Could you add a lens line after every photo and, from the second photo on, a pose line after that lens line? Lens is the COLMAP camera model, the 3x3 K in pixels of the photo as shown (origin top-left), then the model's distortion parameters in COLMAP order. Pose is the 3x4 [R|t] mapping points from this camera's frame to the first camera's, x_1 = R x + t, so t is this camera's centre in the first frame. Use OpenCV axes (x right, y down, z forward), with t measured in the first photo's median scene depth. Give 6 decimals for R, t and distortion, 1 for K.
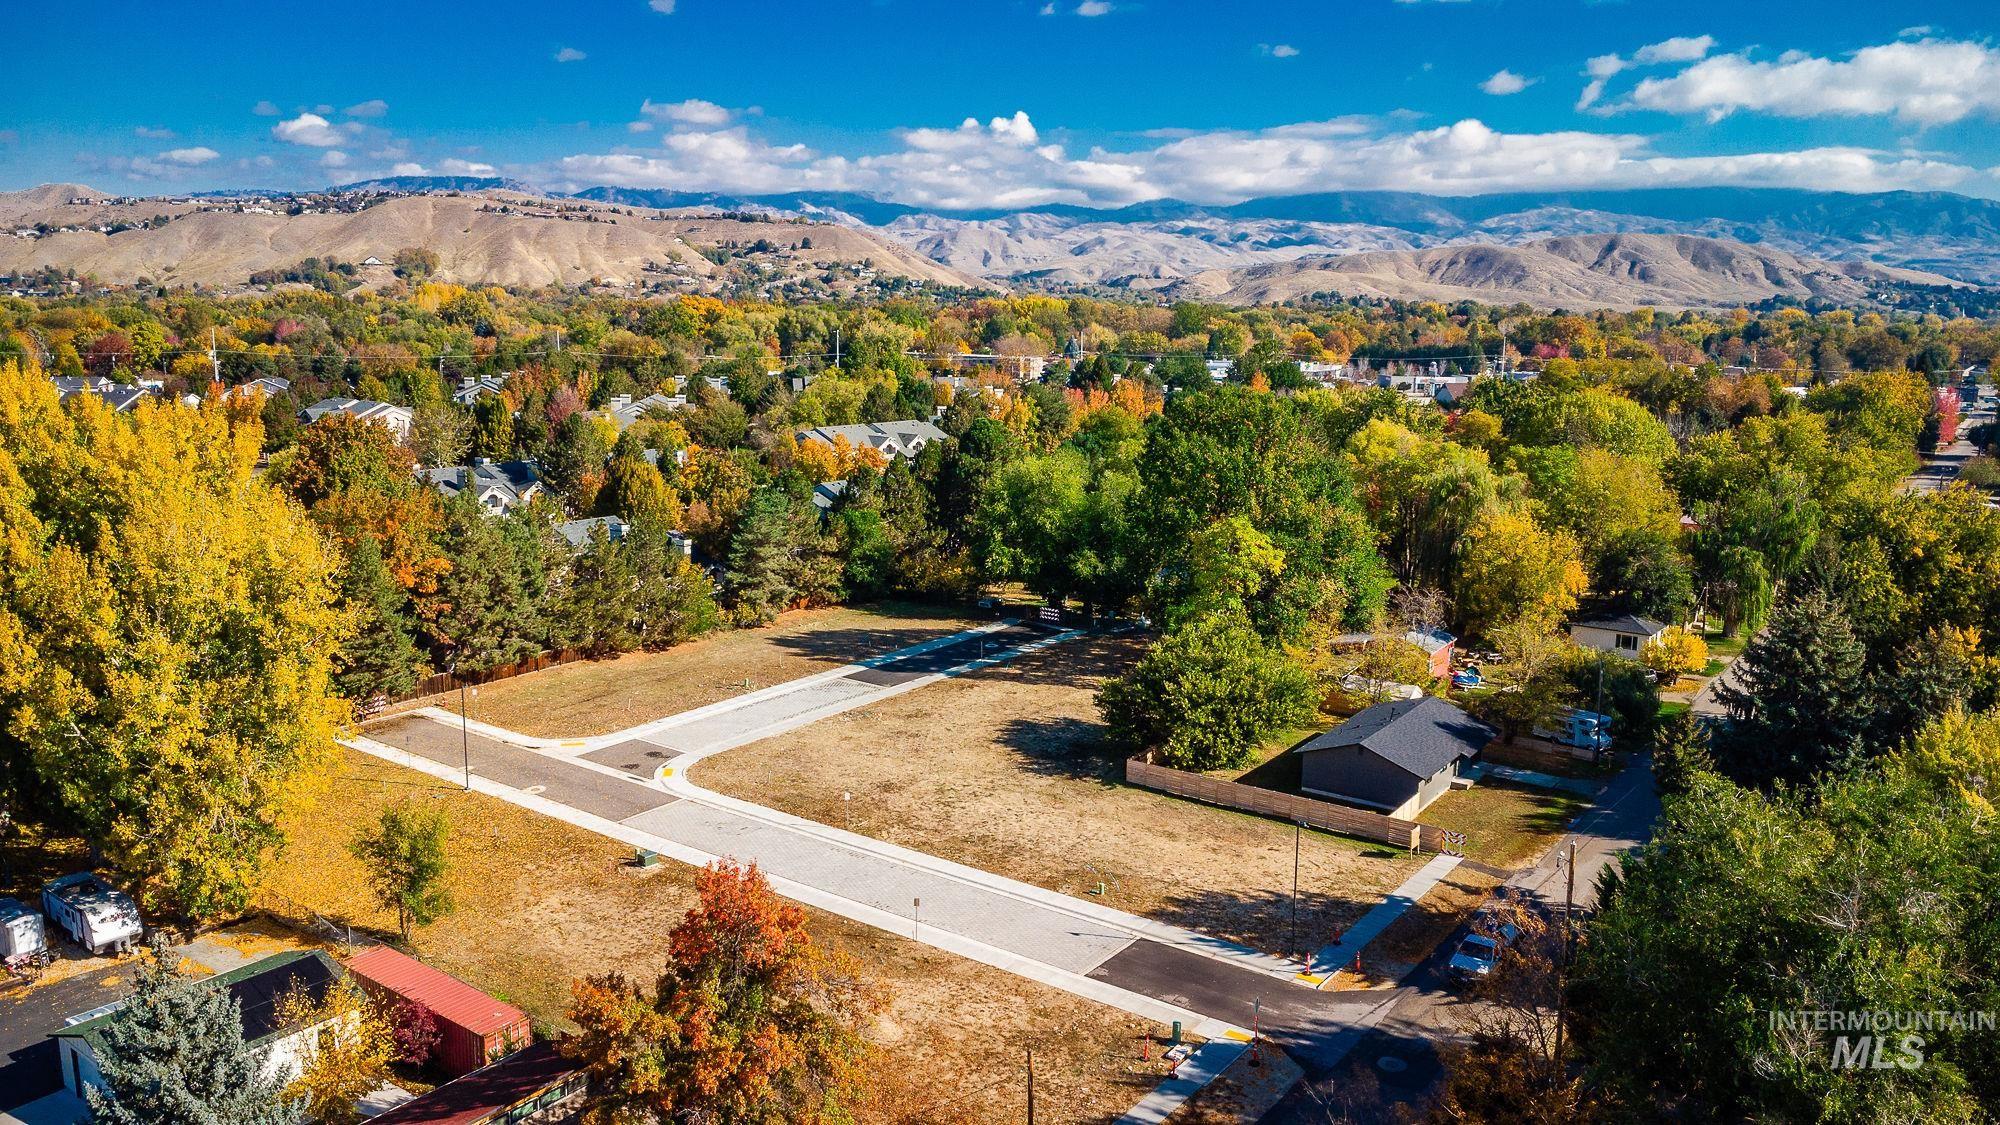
lens RADIAL K [[1443.3, 0, 986.1], [0, 1443.3, 549.8], [0, 0, 1]] dist [0.035603, -0.062282]
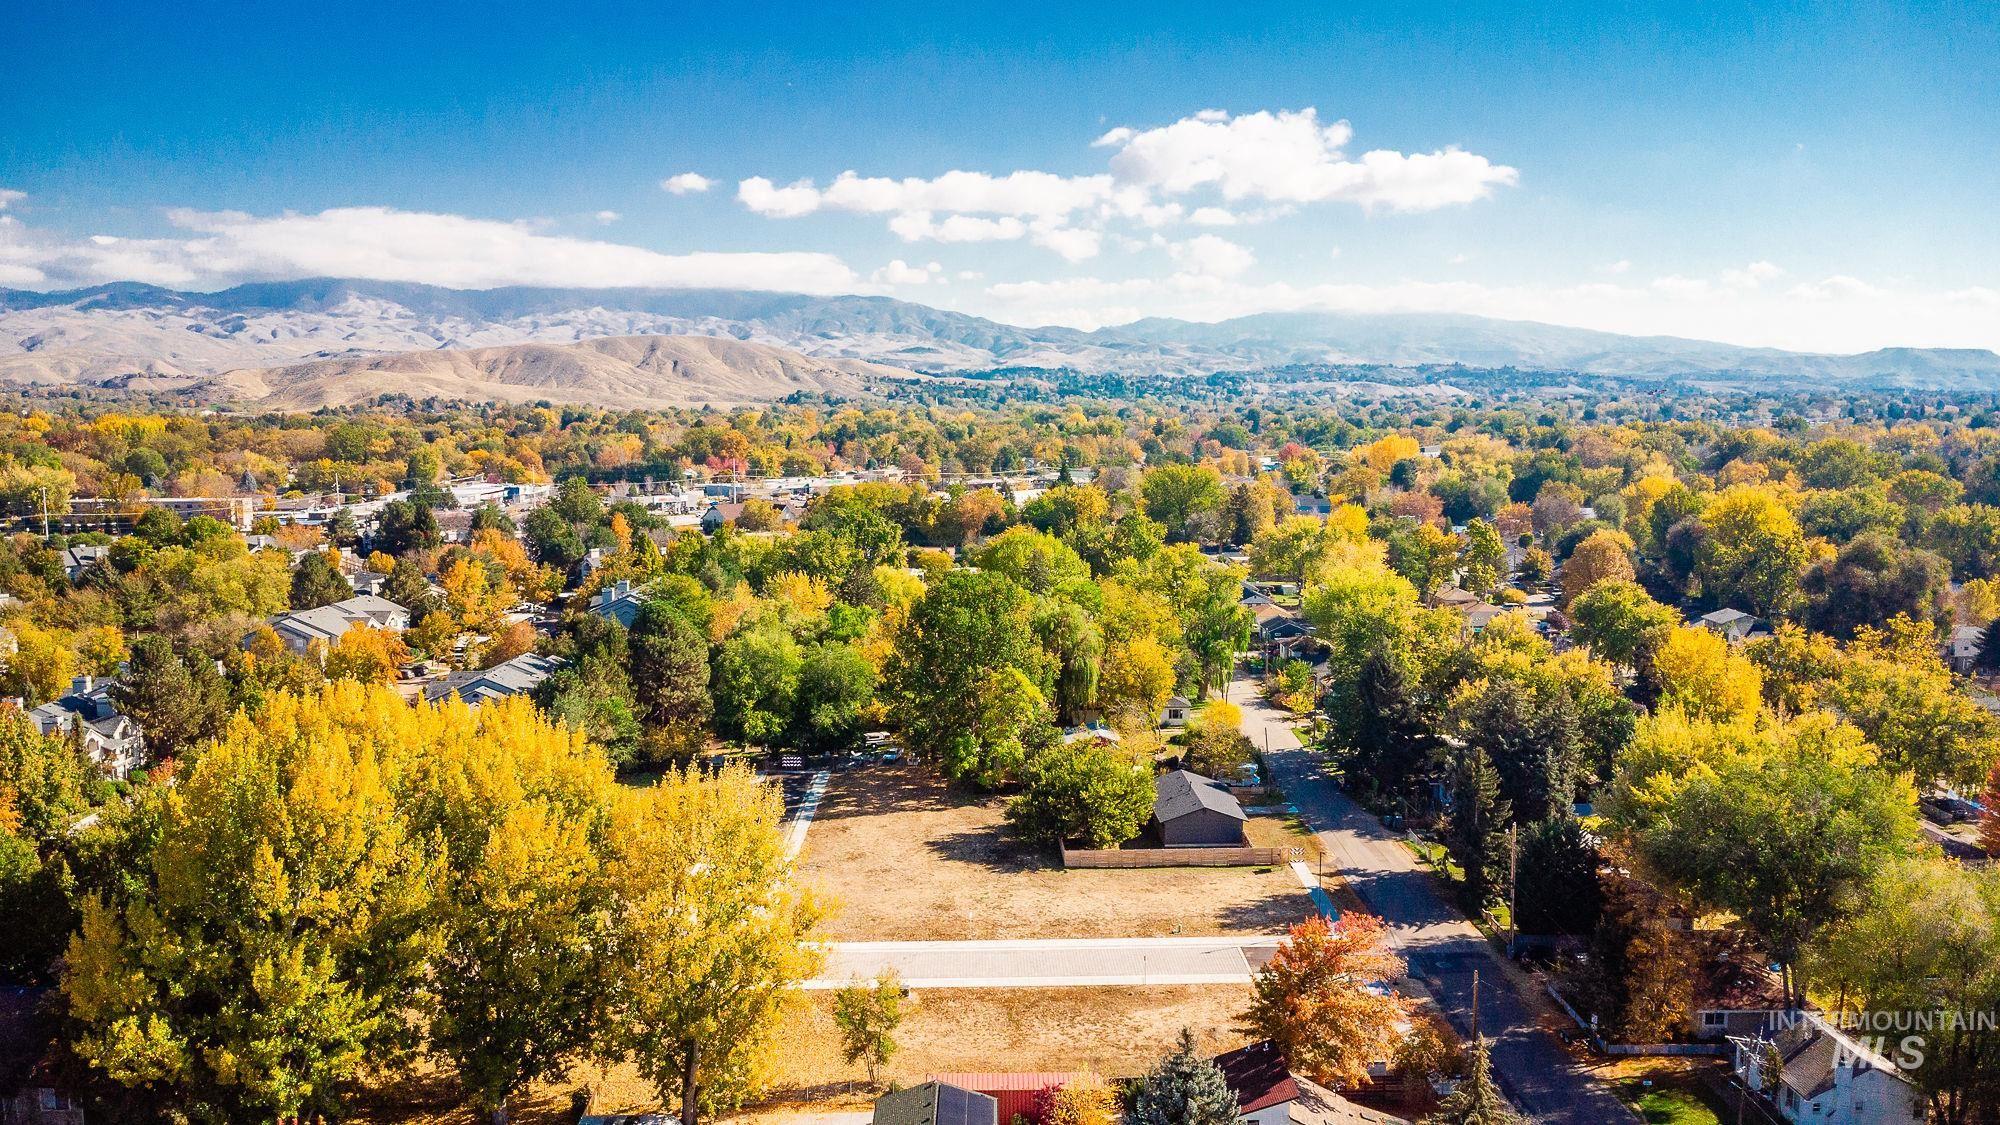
lens RADIAL K [[1446.9, 0, 1000.0], [0, 1446.9, 562.5], [0, 0, 1]] dist [0.007866, 0.003105]
pose [[0.792897, -0.087961, 0.602974, -0.034754], [0.119667, 0.992735, -0.012541, -0.005518], [-0.597490, 0.082100, 0.797663, -0.005055]]
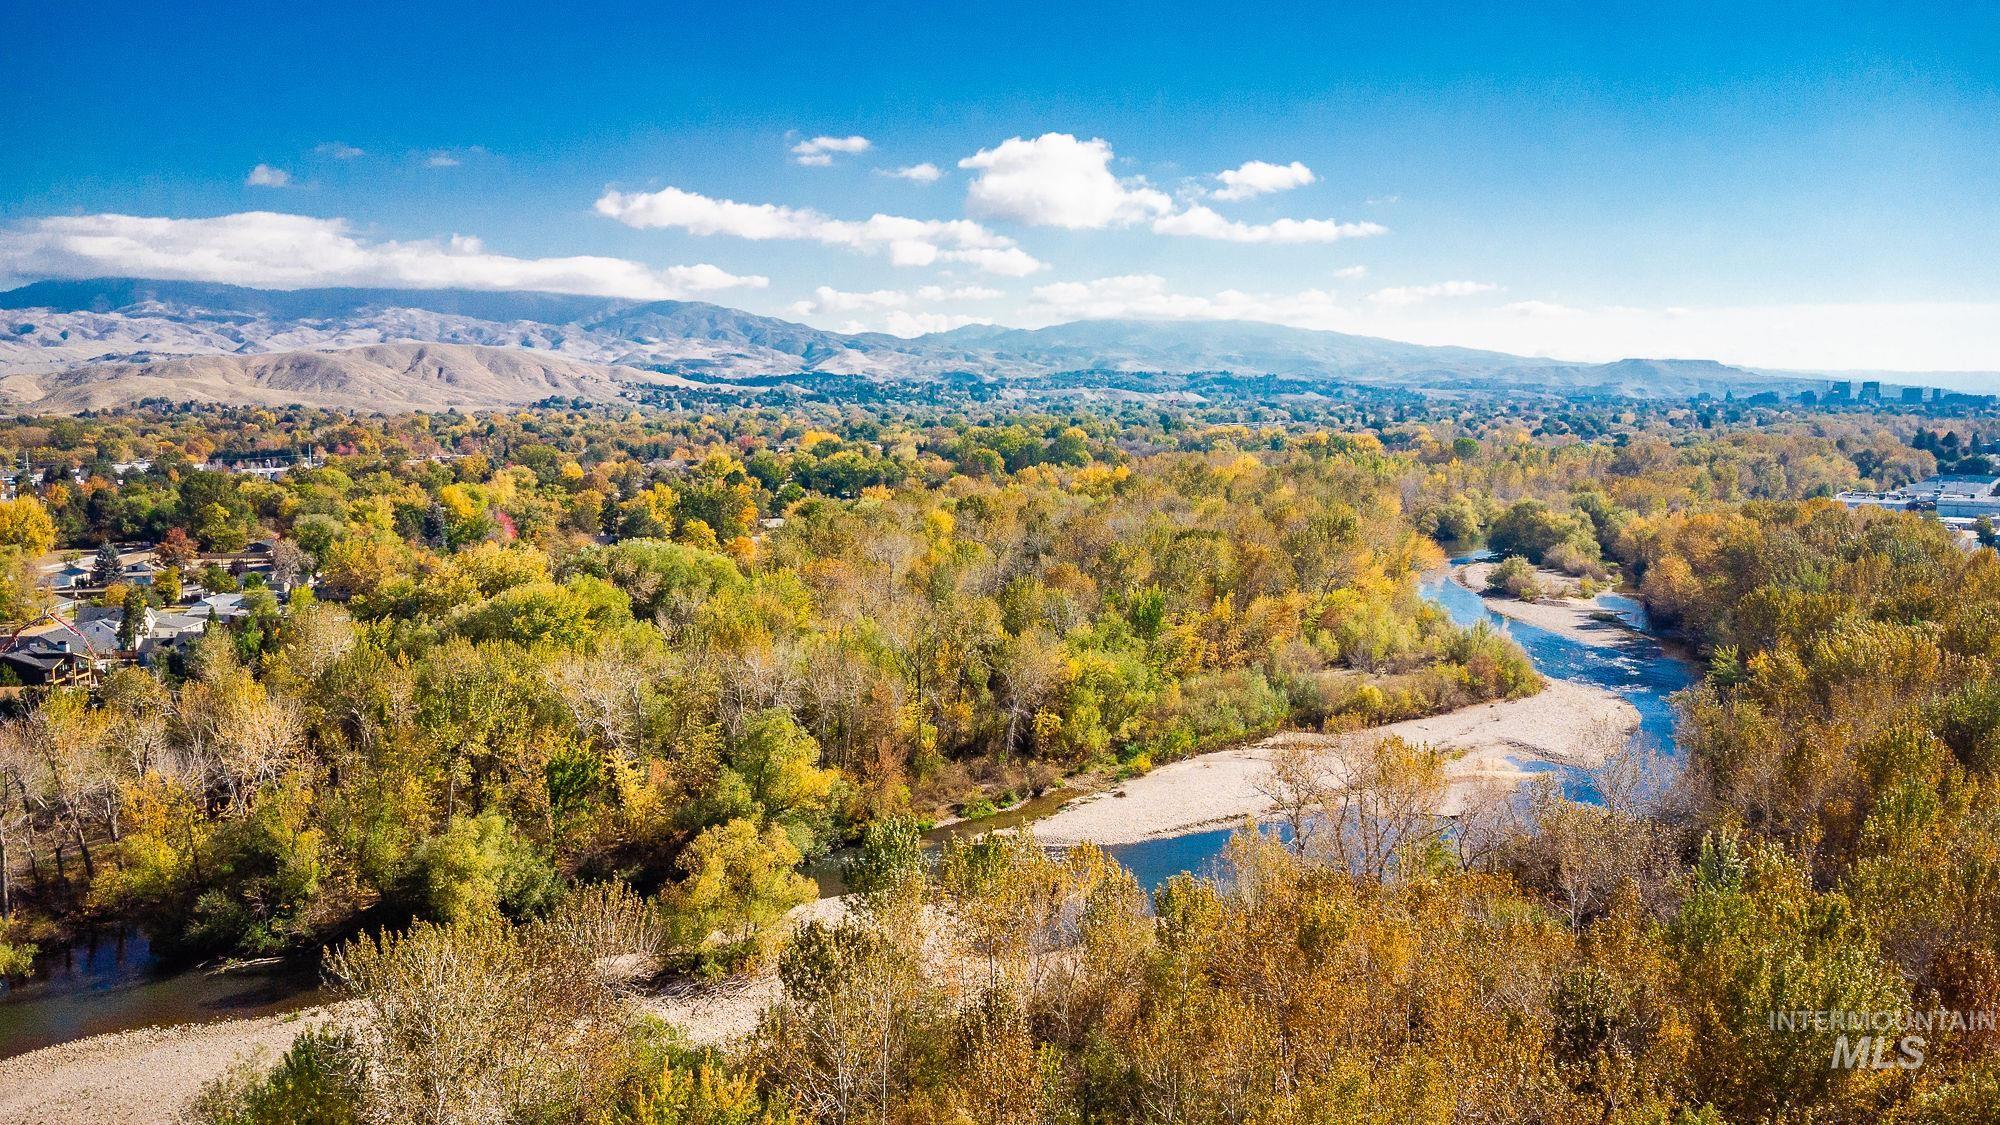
lens RADIAL K [[1443.3, 0, 986.1], [0, 1443.3, 549.8], [0, 0, 1]] dist [0.035603, -0.062282]
pose [[0.728024, -0.086783, 0.680036, -0.051075], [0.129099, 0.991563, -0.011670, 0.021770], [-0.673286, 0.096288, 0.733086, -0.168662]]
